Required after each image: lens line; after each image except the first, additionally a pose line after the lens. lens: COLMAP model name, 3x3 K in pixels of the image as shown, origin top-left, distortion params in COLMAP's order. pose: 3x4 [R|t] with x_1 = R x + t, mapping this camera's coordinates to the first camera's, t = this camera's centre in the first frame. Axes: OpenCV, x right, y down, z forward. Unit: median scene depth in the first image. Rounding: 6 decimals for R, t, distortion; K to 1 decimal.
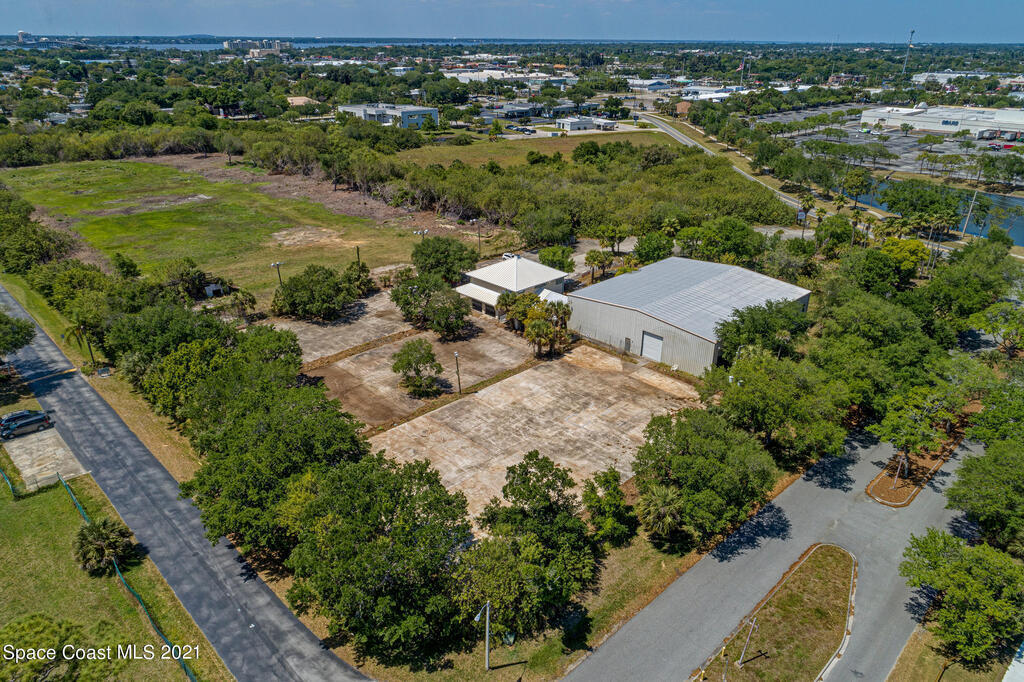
lens RADIAL K [[688.1, 0, 512.0], [0, 688.1, 341.0], [0, 0, 1]] dist [-0.003529, 0.004540]
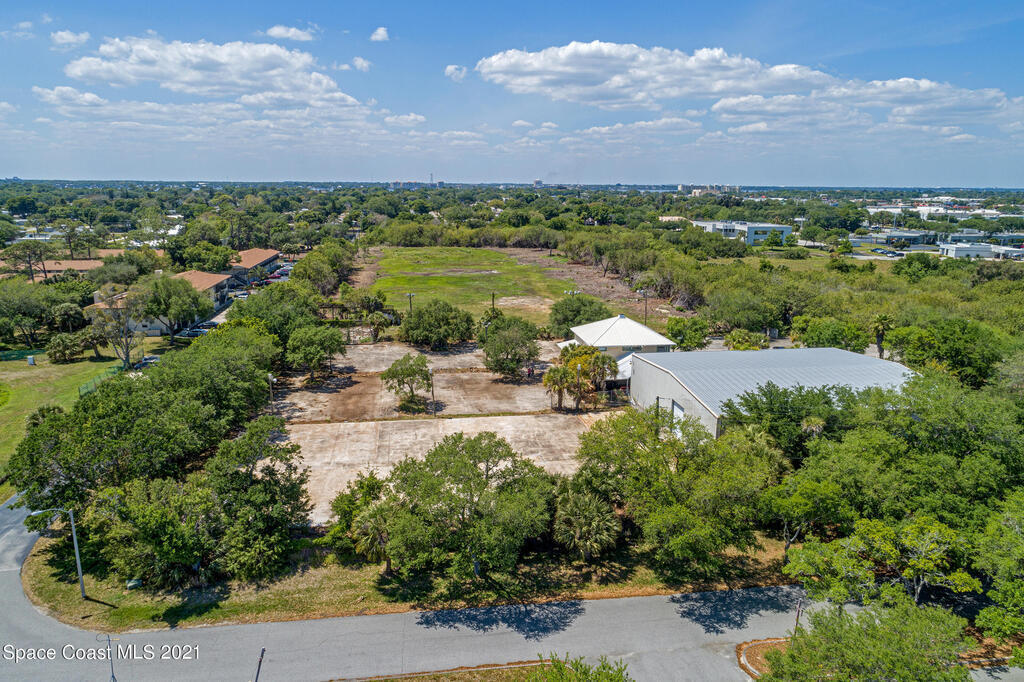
lens RADIAL K [[688.1, 0, 512.0], [0, 688.1, 341.0], [0, 0, 1]] dist [-0.003529, 0.004540]
pose [[0.811888, 0.130662, -0.569004, 0.197995], [-0.238875, 0.963663, -0.119552, 0.024253], [0.532707, 0.232984, 0.813598, 0.099632]]
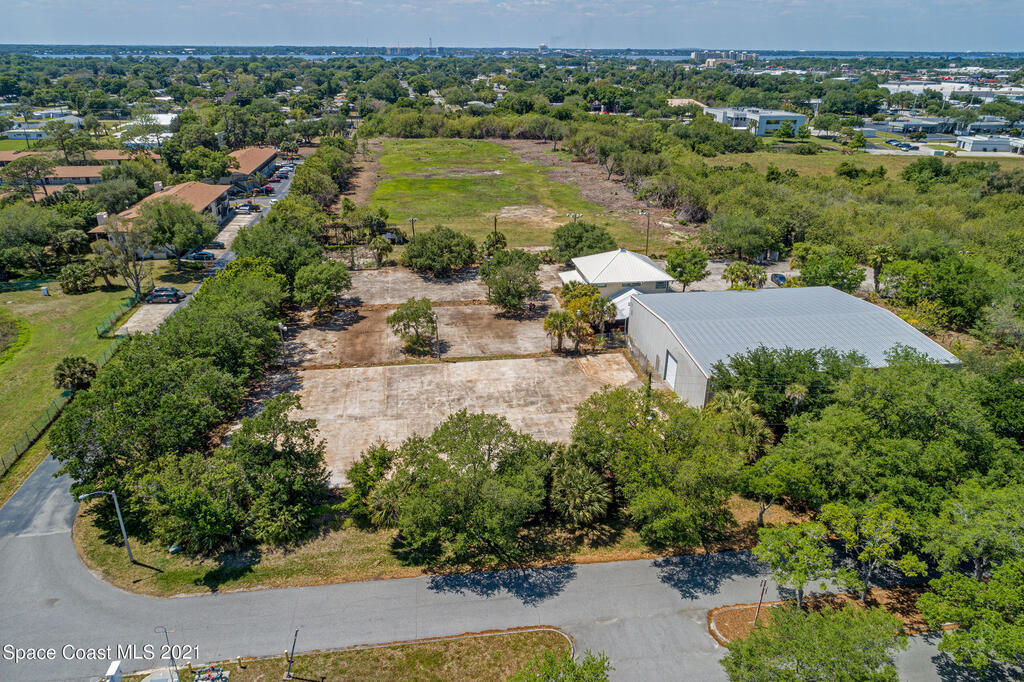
lens RADIAL K [[688.1, 0, 512.0], [0, 688.1, 341.0], [0, 0, 1]] dist [-0.003529, 0.004540]
pose [[0.808870, 0.230782, -0.540804, 0.198788], [-0.239717, 0.969279, 0.055088, -0.010442], [0.536903, 0.085081, 0.839343, 0.084933]]
